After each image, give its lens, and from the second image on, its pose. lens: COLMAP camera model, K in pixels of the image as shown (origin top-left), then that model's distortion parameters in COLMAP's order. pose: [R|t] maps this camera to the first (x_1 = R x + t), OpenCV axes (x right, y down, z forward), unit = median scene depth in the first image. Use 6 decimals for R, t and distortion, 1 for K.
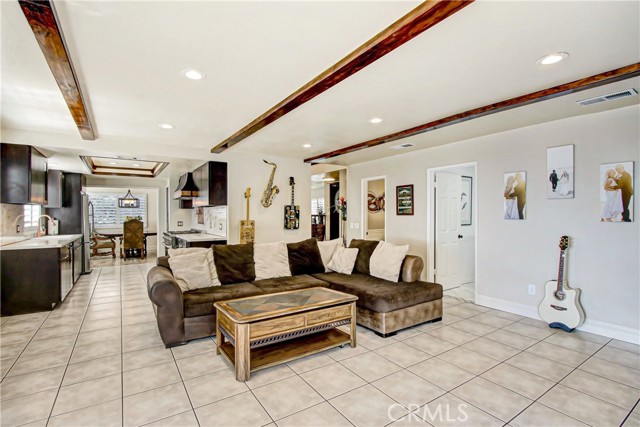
lens RADIAL K [[307.0, 0, 317.4], [0, 307.0, 210.5], [0, 0, 1]] dist [-0.020108, 0.001062]
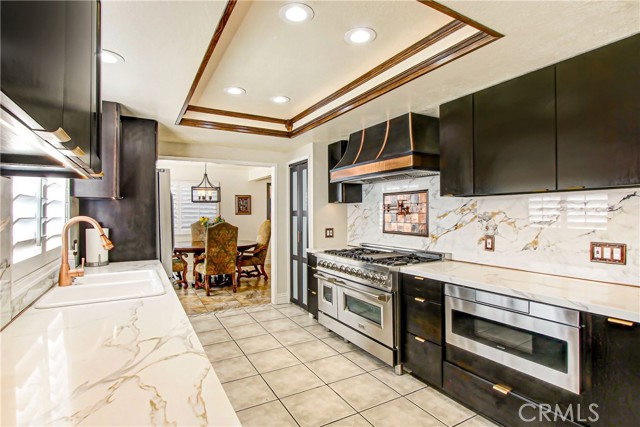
lens RADIAL K [[307.0, 0, 302.5], [0, 307.0, 218.5], [0, 0, 1]] dist [-0.020108, 0.001062]
pose [[0.996721, 0.002873, -0.080858, -0.480085], [-0.000536, 0.999582, 0.028903, 0.005569], [0.080908, -0.028765, 0.996306, 0.521392]]
